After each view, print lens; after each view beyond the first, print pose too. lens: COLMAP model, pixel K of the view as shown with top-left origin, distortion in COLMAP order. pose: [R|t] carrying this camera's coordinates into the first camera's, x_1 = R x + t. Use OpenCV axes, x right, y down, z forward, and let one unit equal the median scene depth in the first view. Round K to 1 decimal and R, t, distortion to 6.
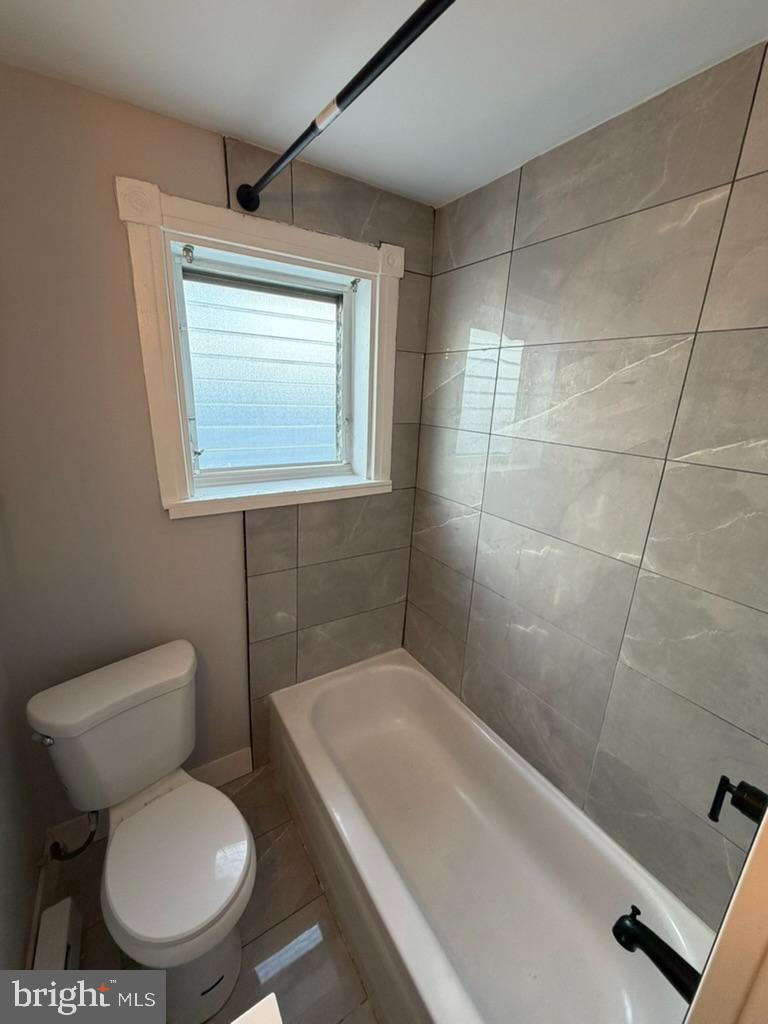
lens RADIAL K [[407.6, 0, 384.1], [0, 407.6, 511.3], [0, 0, 1]] dist [-0.000762, -0.000142]
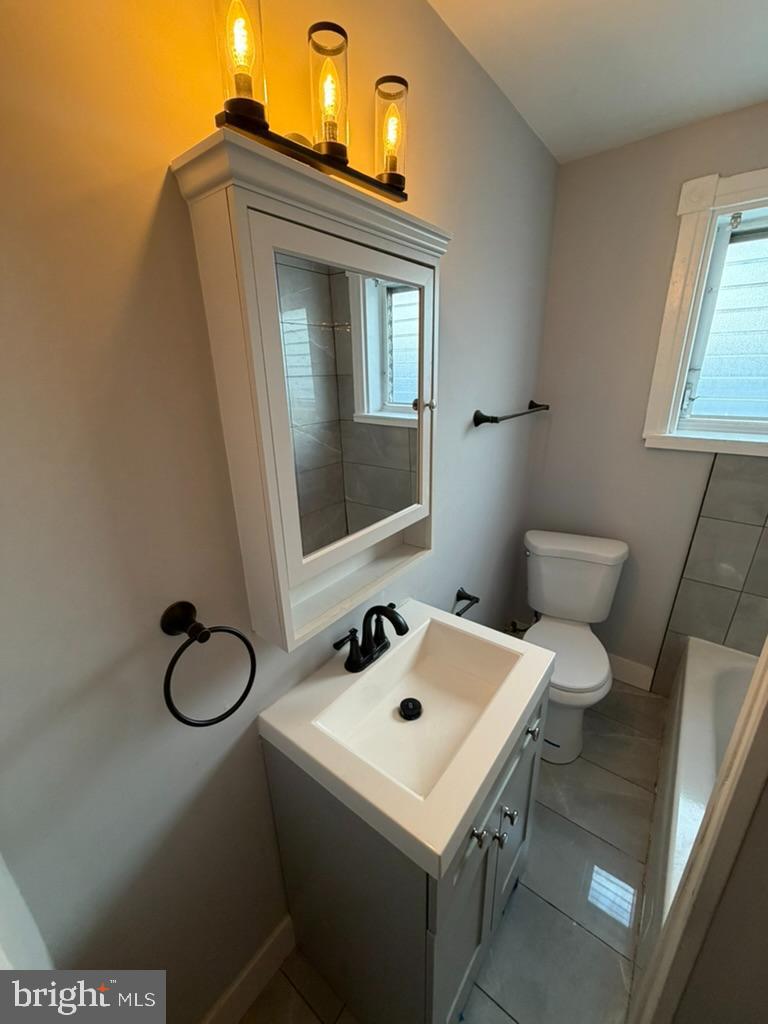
lens RADIAL K [[407.6, 0, 384.4], [0, 407.6, 511.6], [0, 0, 1]] dist [-0.000762, -0.000142]
pose [[0.335486, 0.266432, -0.903583, 0.407231], [-0.229867, 0.953332, 0.195755, 0.145983], [0.913570, 0.142031, 0.381073, -0.214290]]
